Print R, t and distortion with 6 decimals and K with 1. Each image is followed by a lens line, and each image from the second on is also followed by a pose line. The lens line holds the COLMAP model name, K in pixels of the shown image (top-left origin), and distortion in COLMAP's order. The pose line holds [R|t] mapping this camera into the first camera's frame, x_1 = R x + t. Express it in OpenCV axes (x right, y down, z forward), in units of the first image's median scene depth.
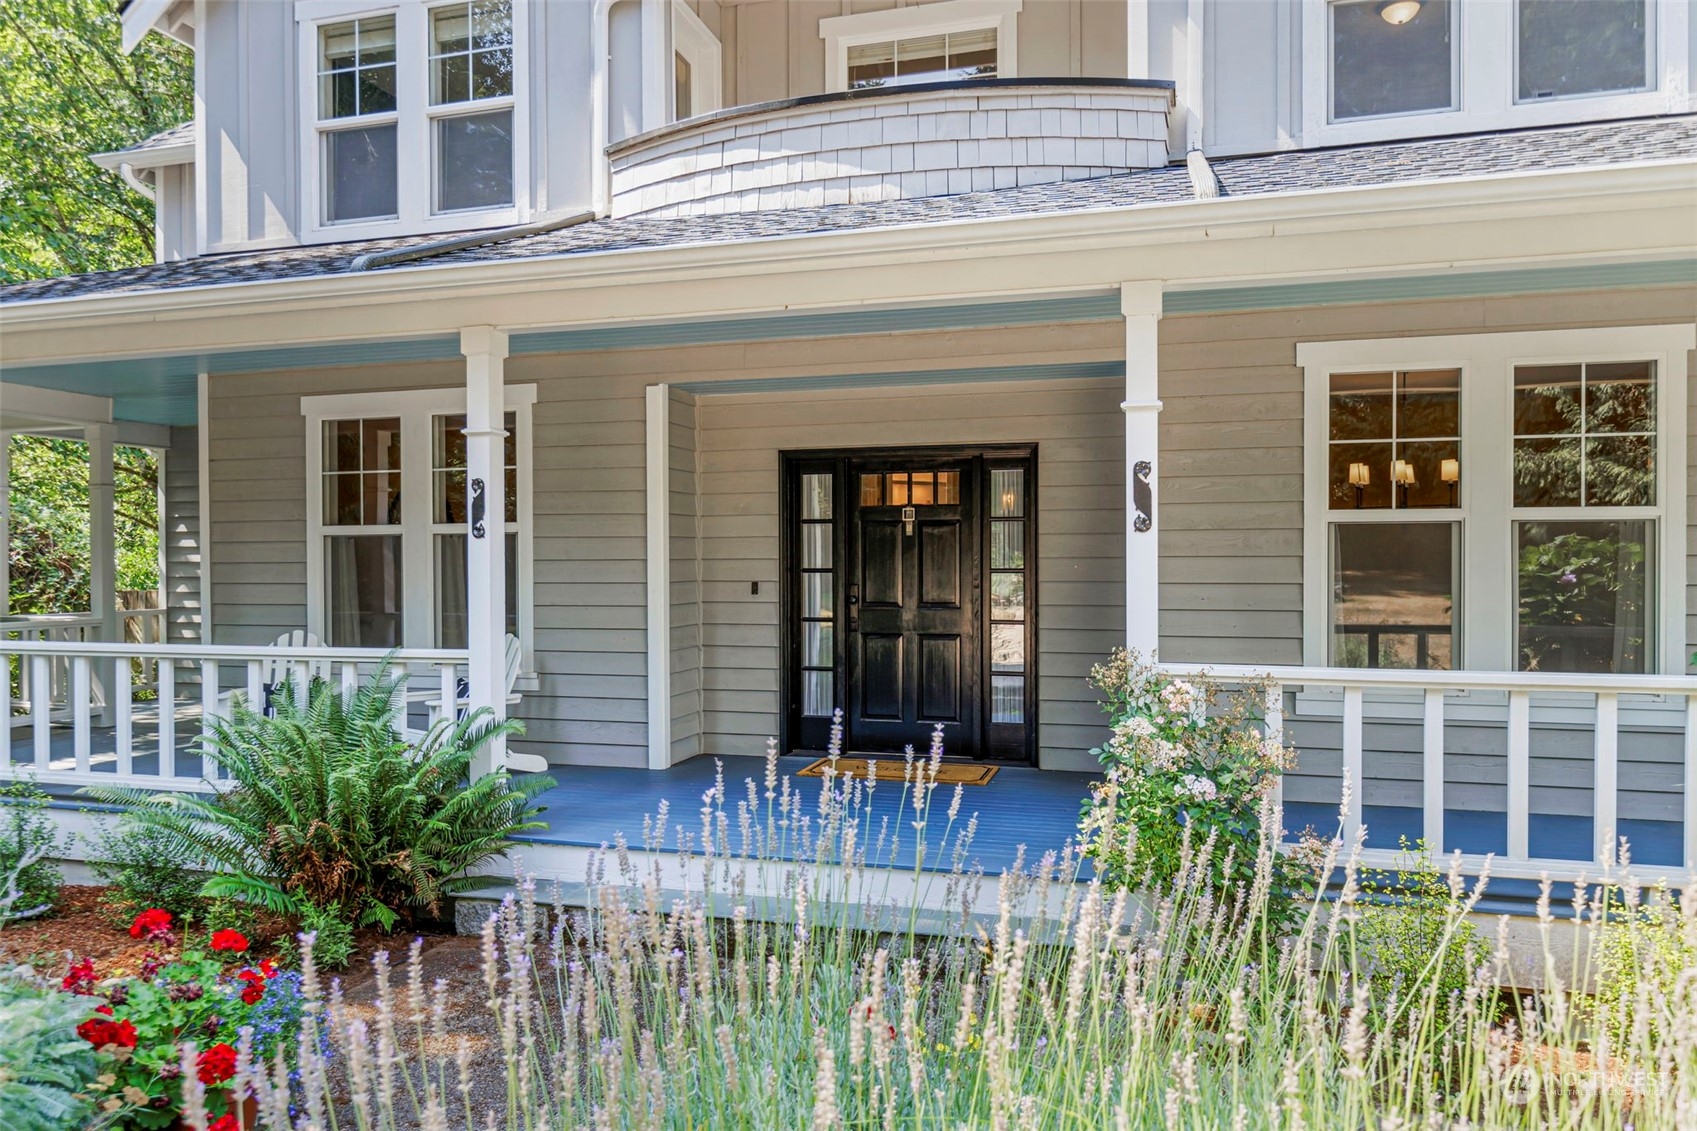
lens RADIAL K [[1246.9, 0, 848.5], [0, 1246.9, 565.5], [0, 0, 1]] dist [0.001063, -0.000067]
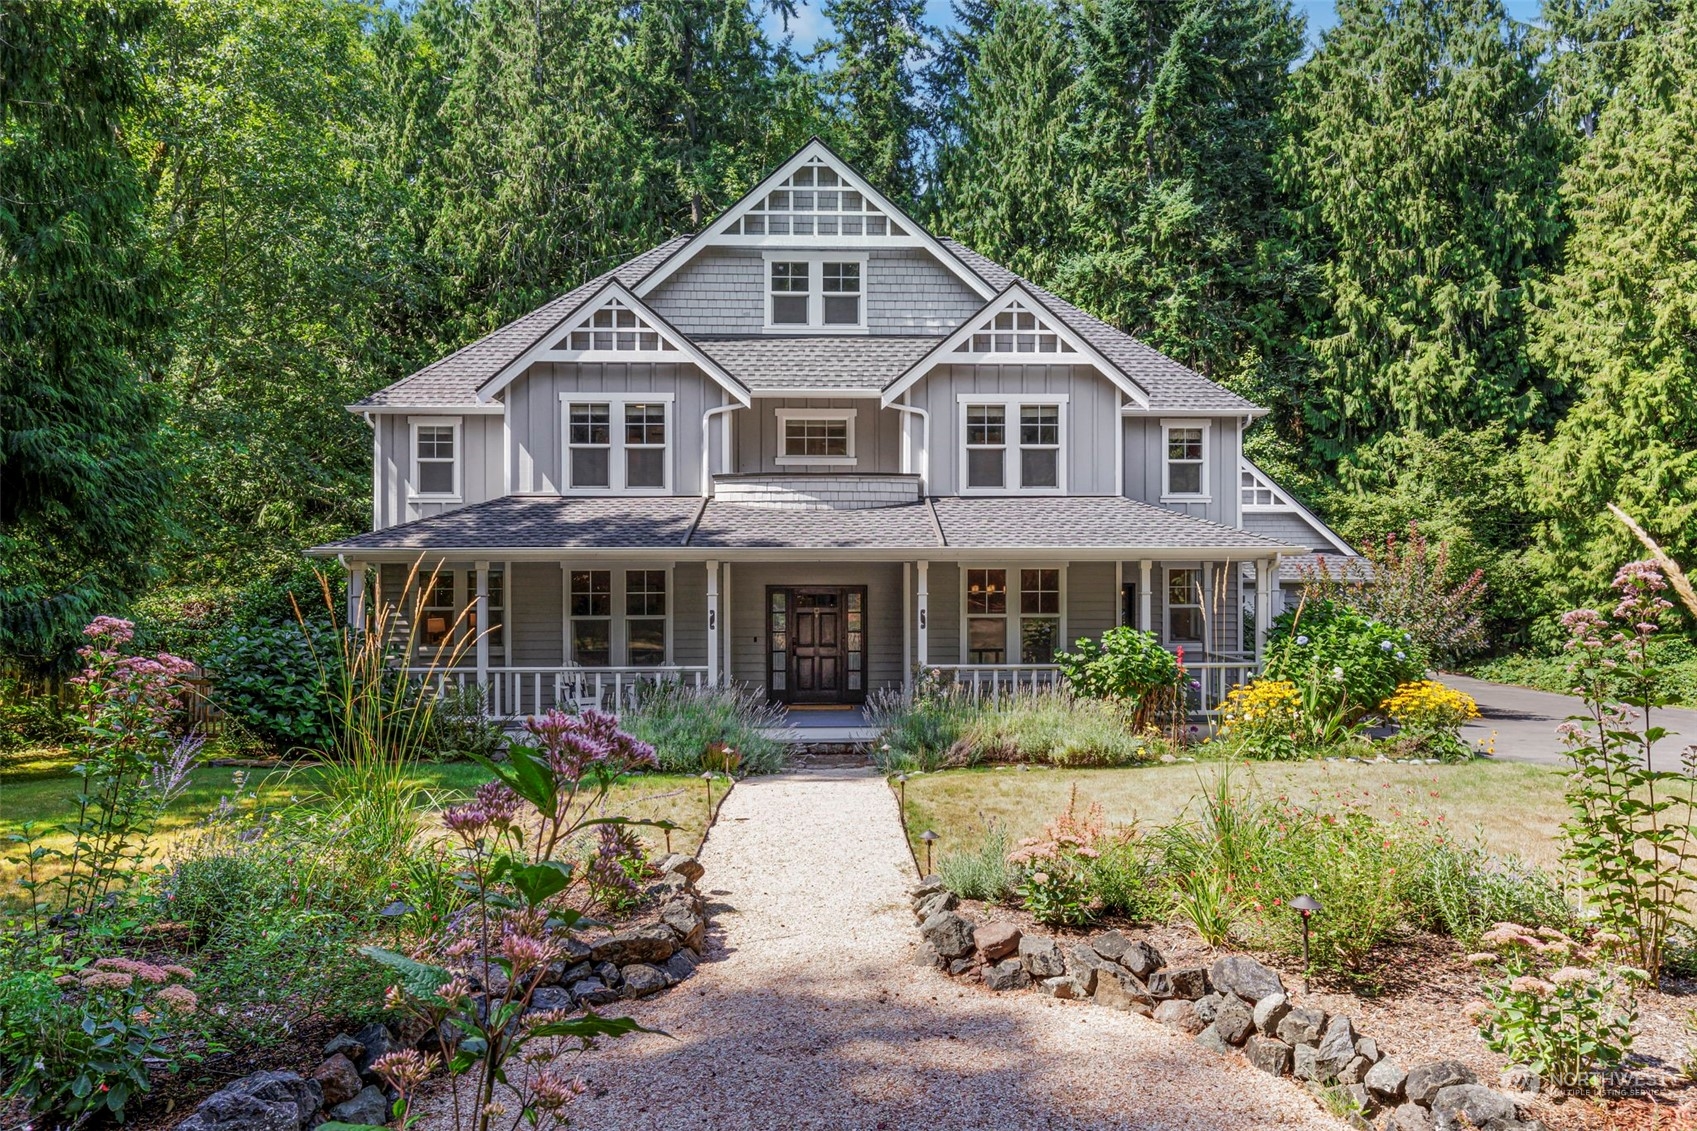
lens RADIAL K [[2046.8, 0, 848.5], [0, 2046.8, 565.5], [0, 0, 1]] dist [0.001329, -0.003092]
pose [[0.944495, -0.006478, 0.328461, -1.284516], [-0.002309, 0.999650, 0.026355, -0.243671], [-0.328516, -0.025651, 0.944150, -3.042202]]
